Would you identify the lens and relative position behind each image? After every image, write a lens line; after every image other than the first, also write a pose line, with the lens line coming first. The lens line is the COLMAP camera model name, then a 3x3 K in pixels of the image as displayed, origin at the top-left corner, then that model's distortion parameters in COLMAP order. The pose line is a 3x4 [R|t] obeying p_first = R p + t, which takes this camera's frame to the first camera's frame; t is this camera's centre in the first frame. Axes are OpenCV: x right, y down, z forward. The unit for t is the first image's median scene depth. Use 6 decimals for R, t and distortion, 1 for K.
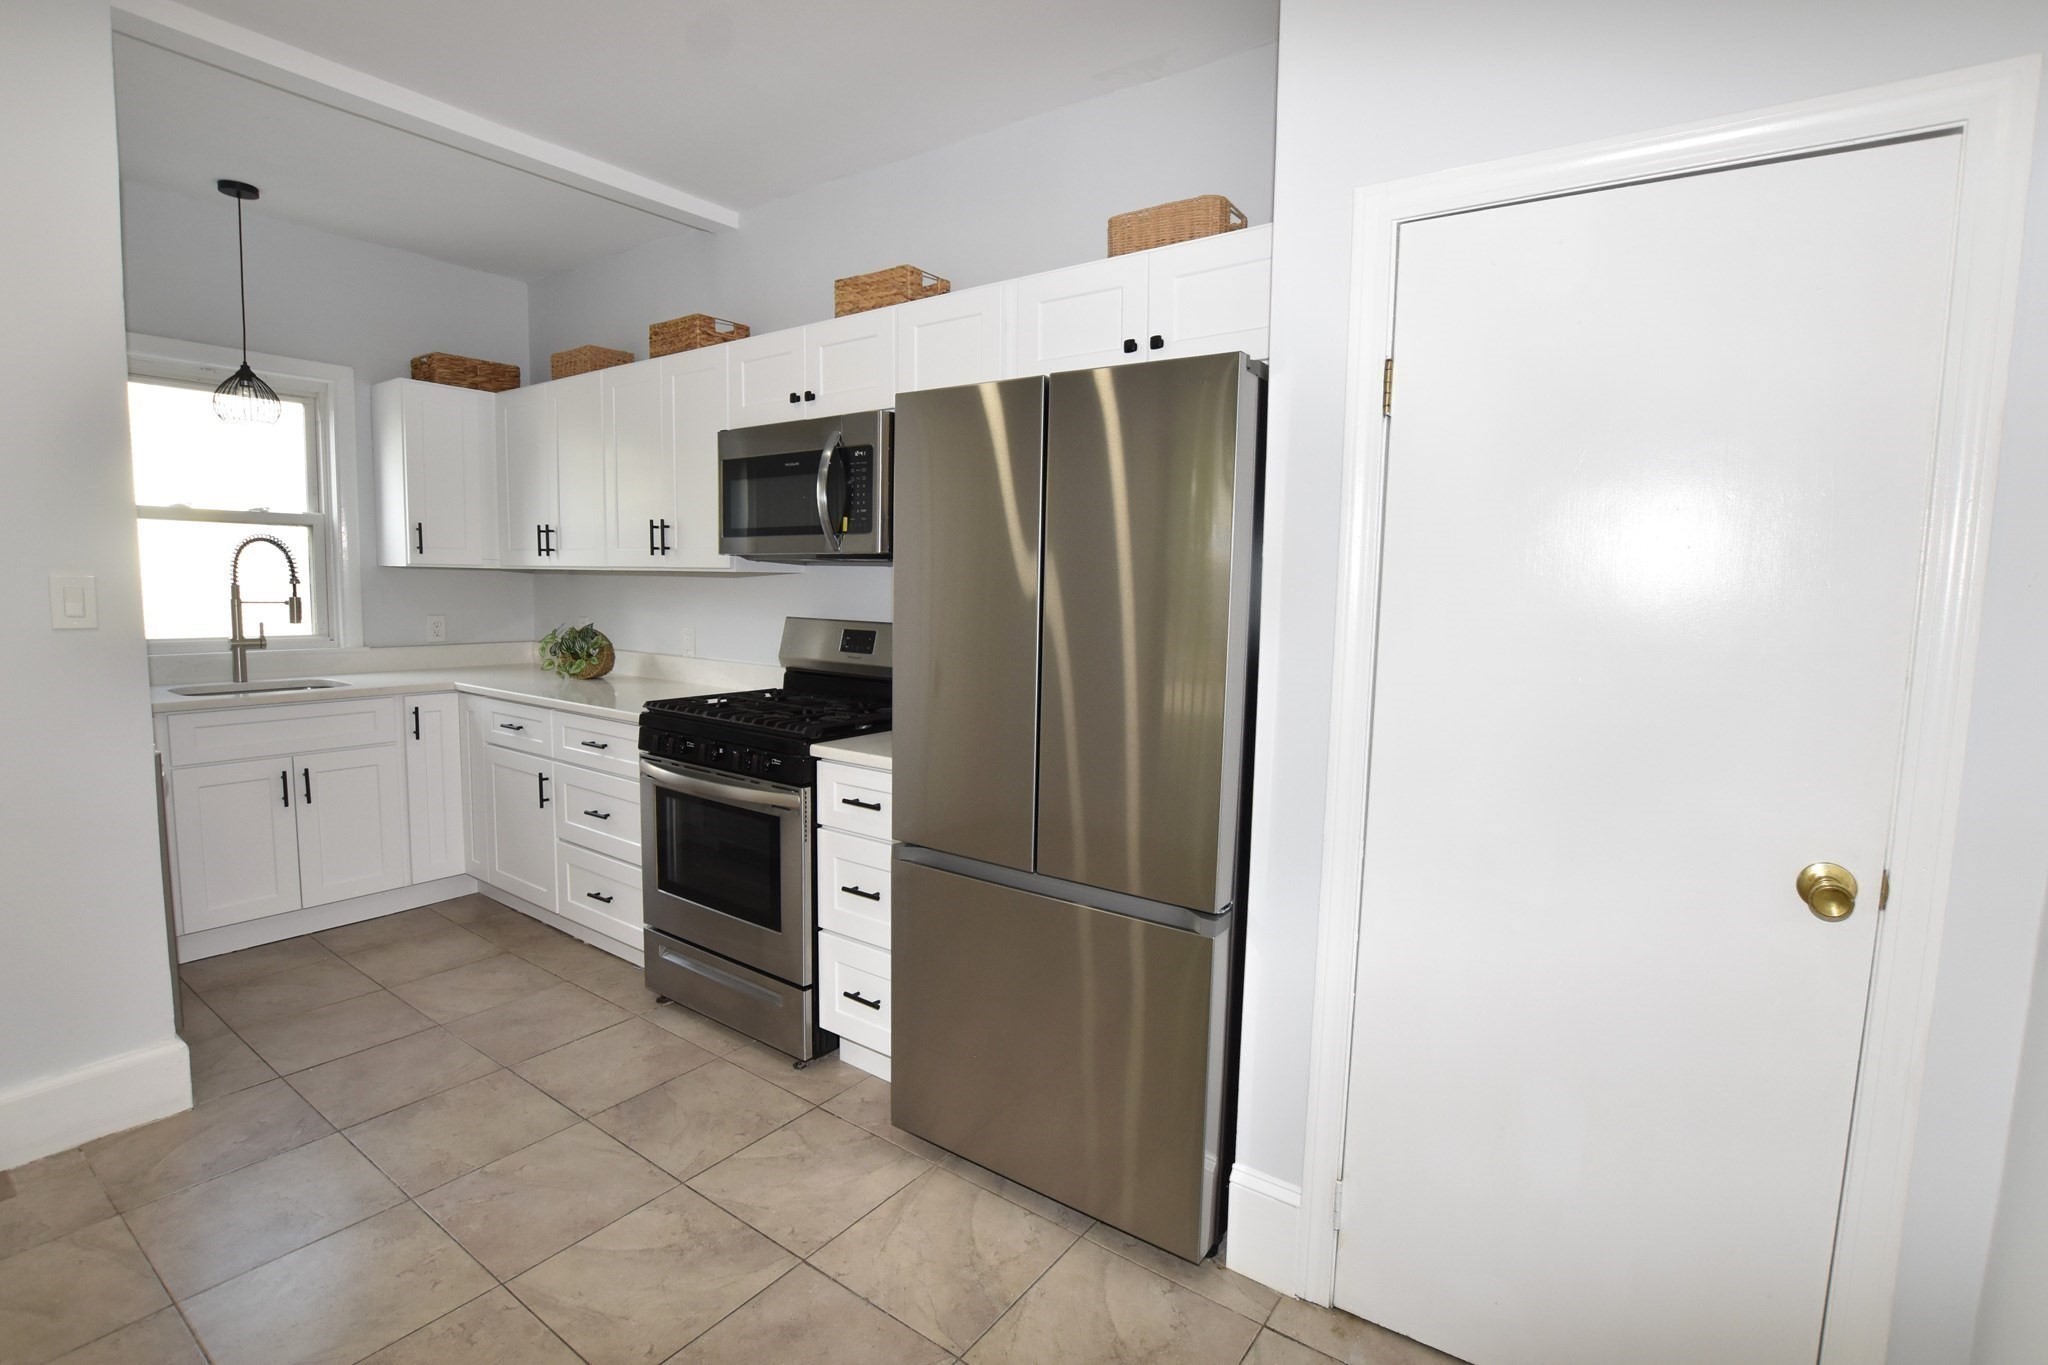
lens RADIAL K [[943.7, 0, 1026.4], [0, 943.7, 672.7], [0, 0, 1]] dist [-0.040410, 0.007802]
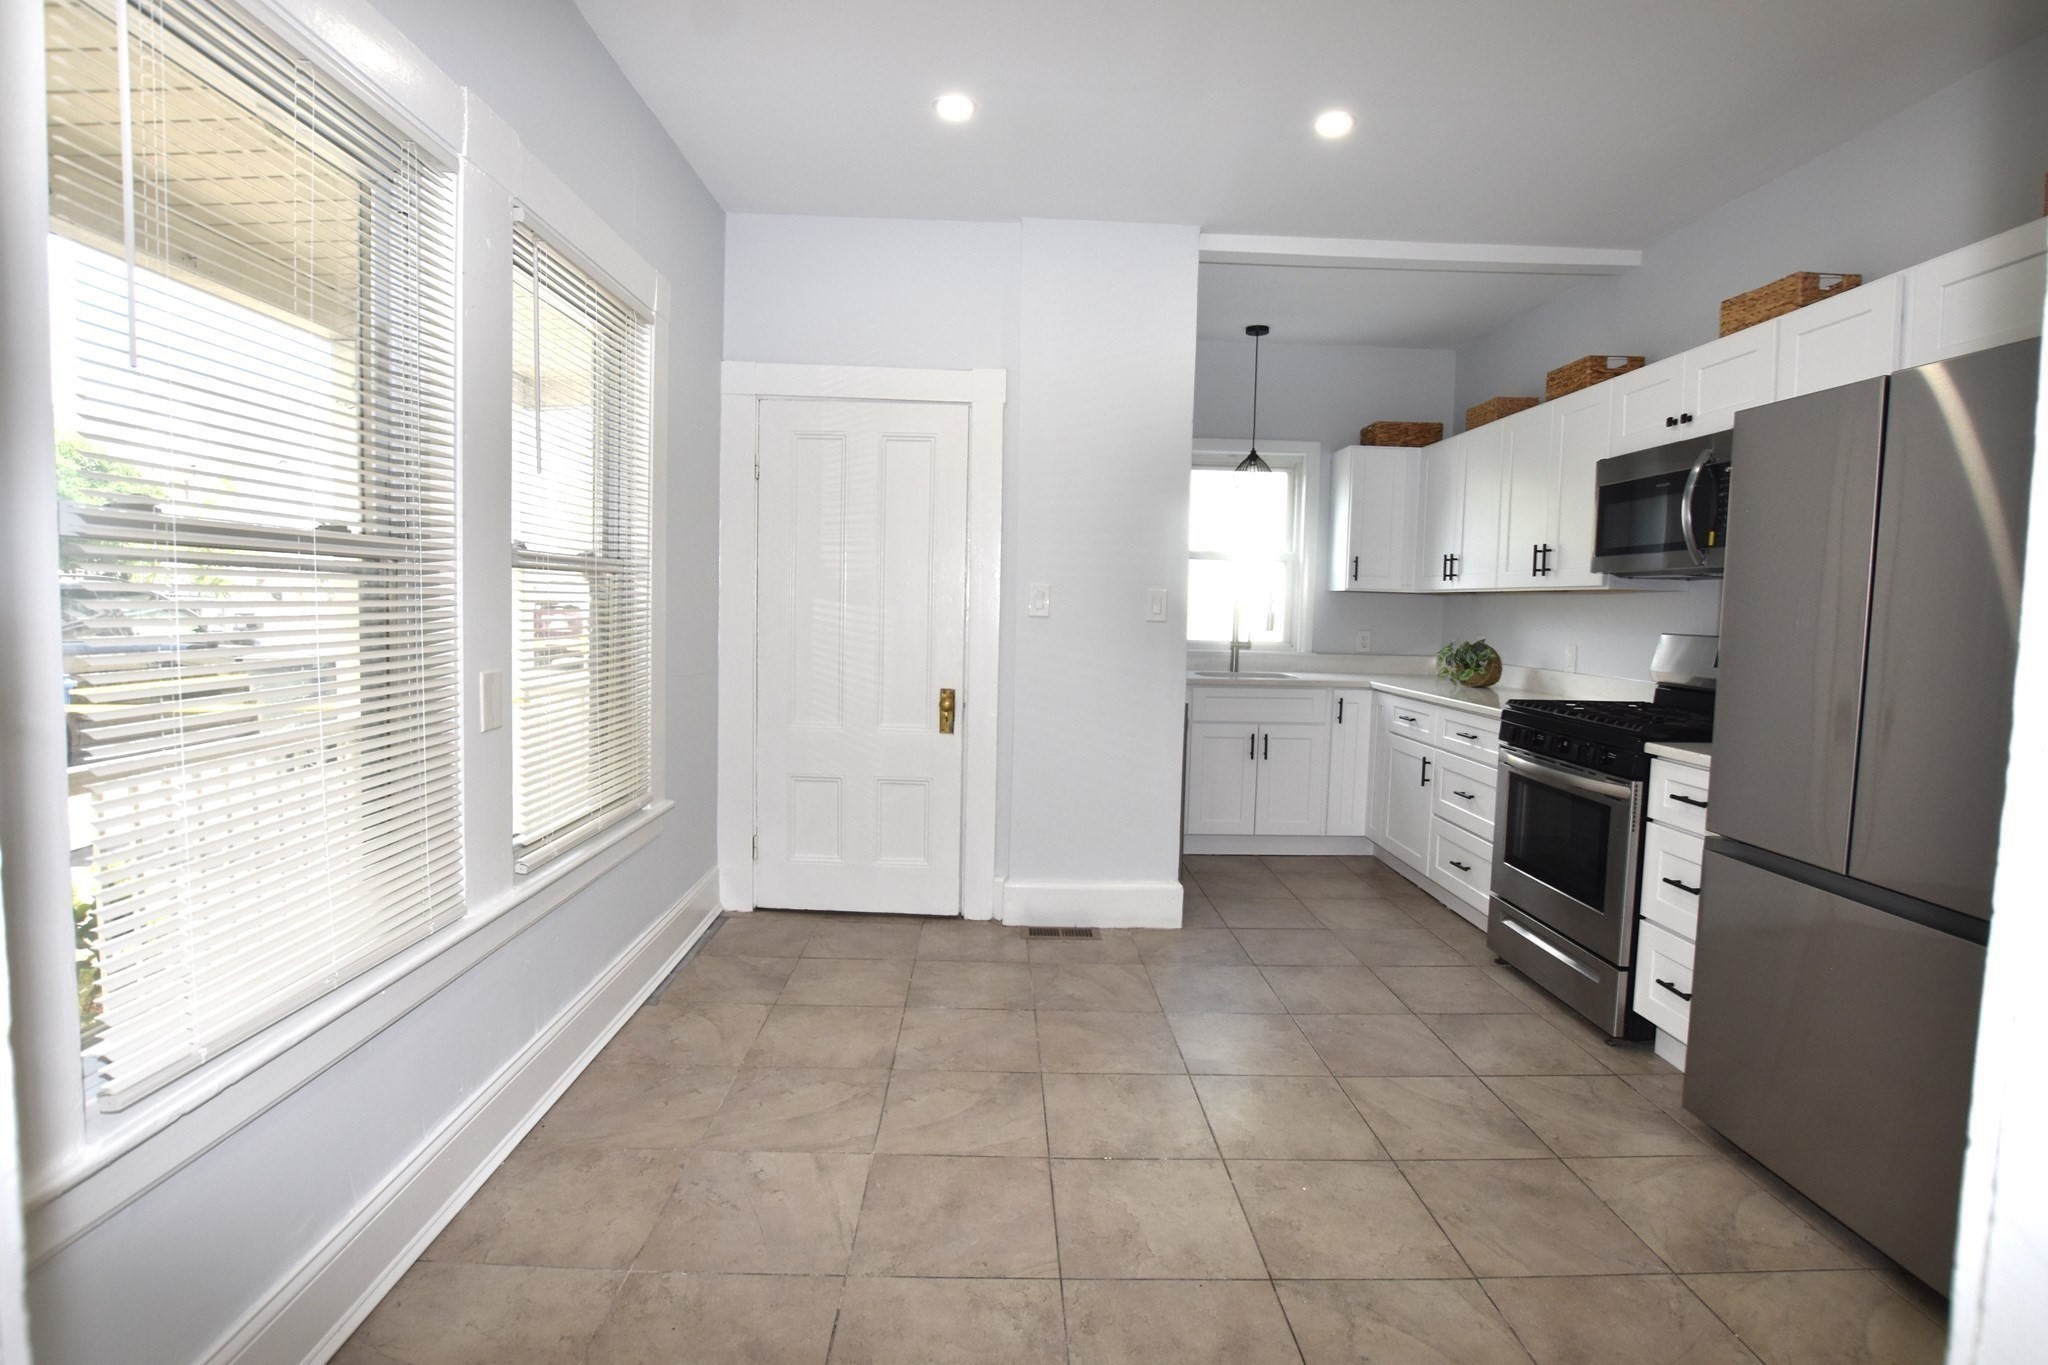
lens RADIAL K [[975.9, 0, 1031.2], [0, 975.9, 673.3], [0, 0, 1]] dist [-0.021544, 0.000334]
pose [[0.606163, 0.050869, -0.793712, 0.178464], [-0.086865, 0.996217, -0.002492, 0.049892], [0.790582, 0.070456, 0.608289, -0.192365]]
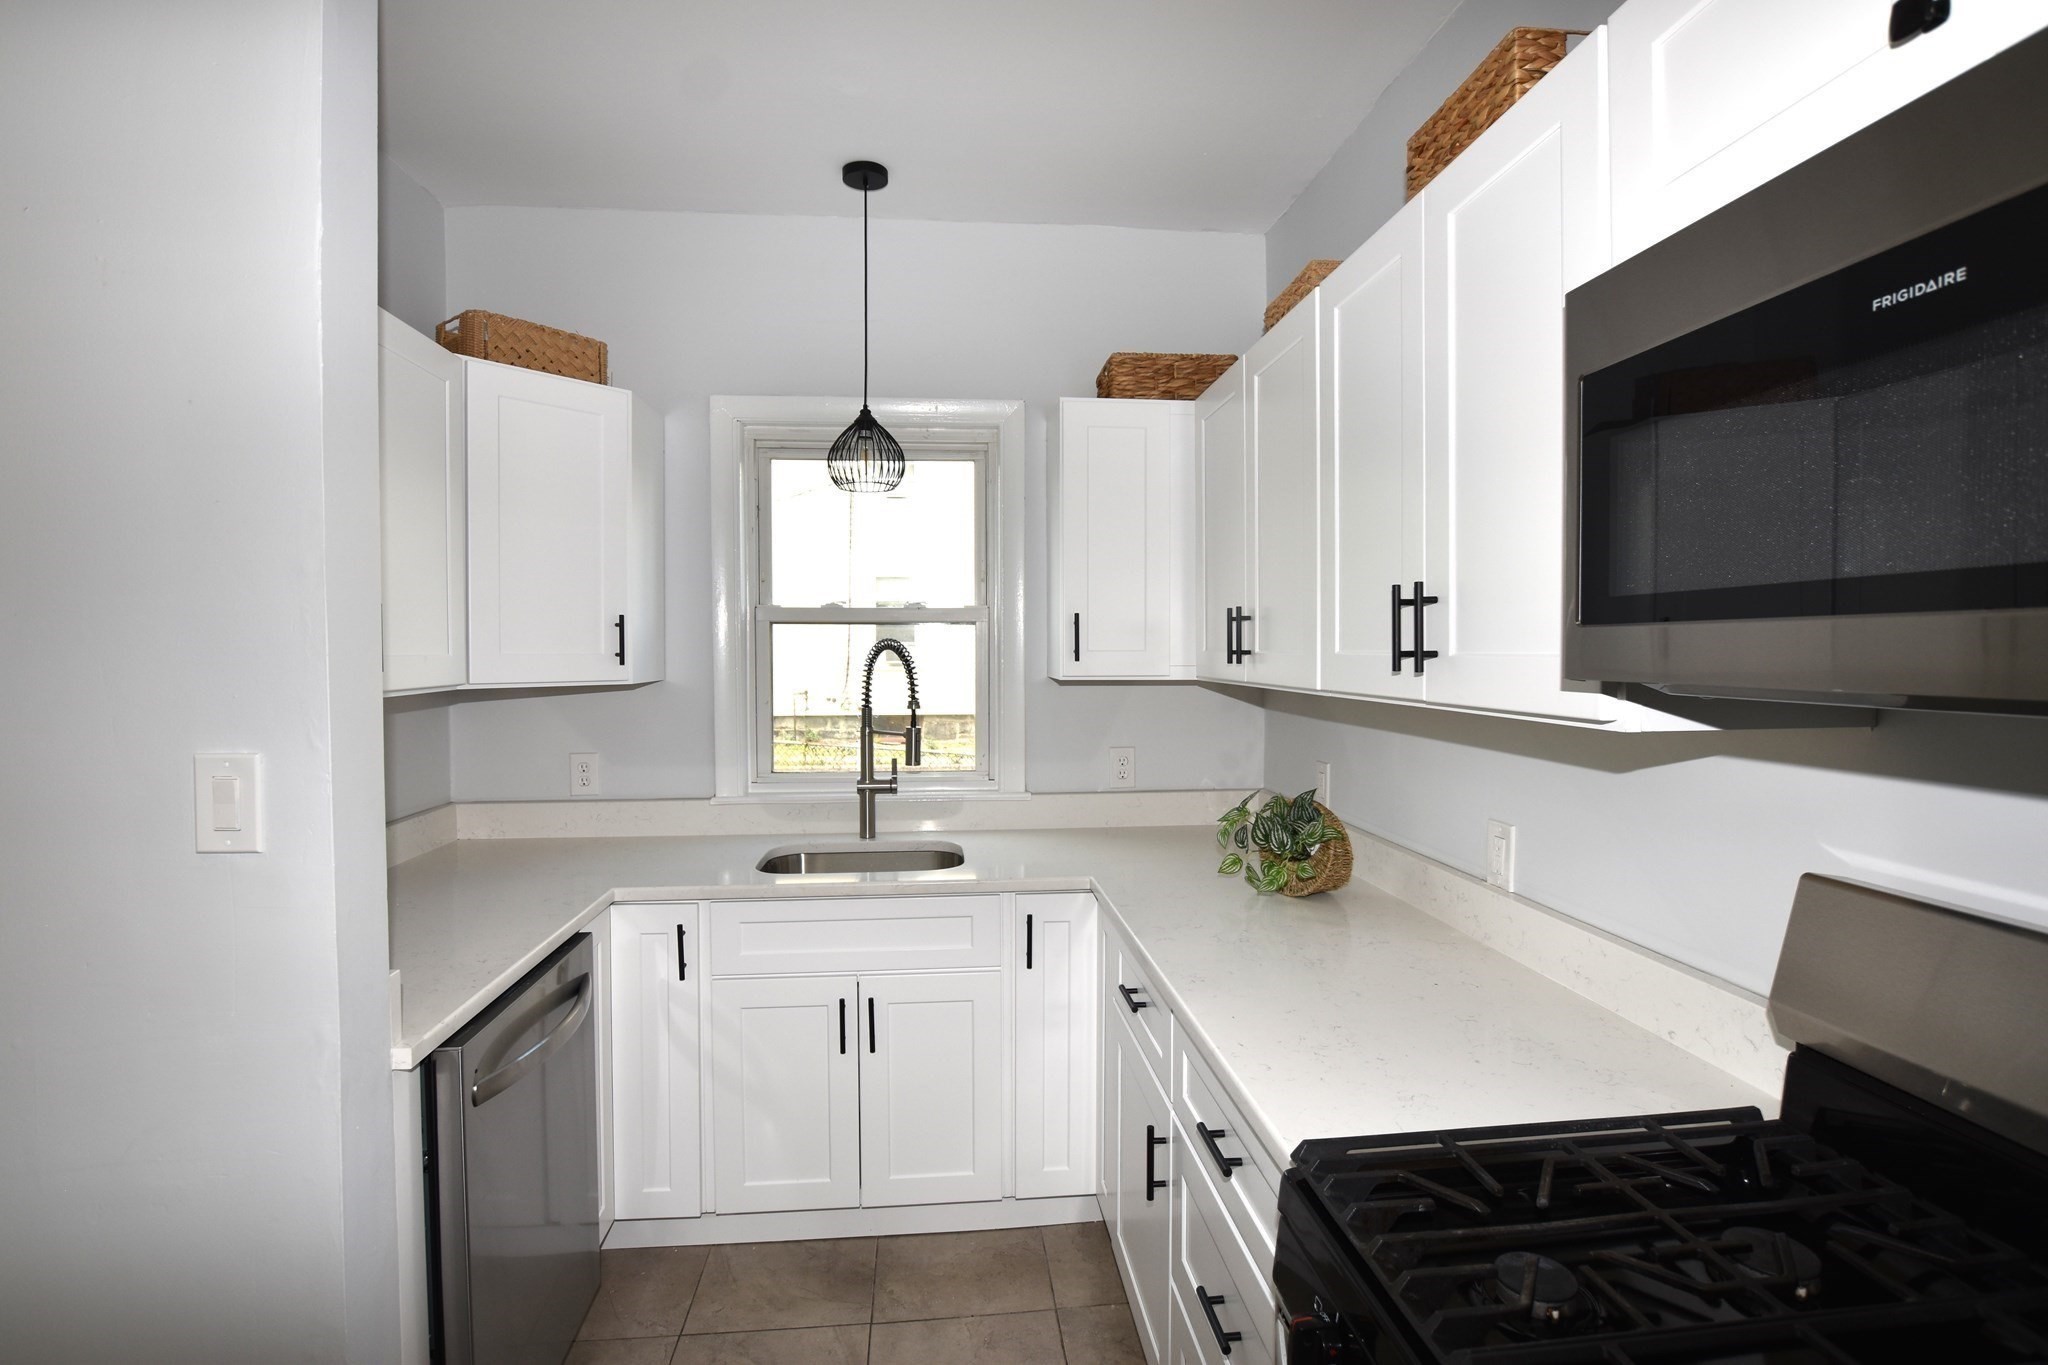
lens RADIAL K [[975.9, 0, 1031.2], [0, 975.9, 673.3], [0, 0, 1]] dist [-0.021544, 0.000334]
pose [[0.659817, -0.001039, -0.751426, -0.198895], [-0.059378, 0.996800, -0.053517, -0.099312], [0.749077, 0.079930, 0.657643, 0.648352]]
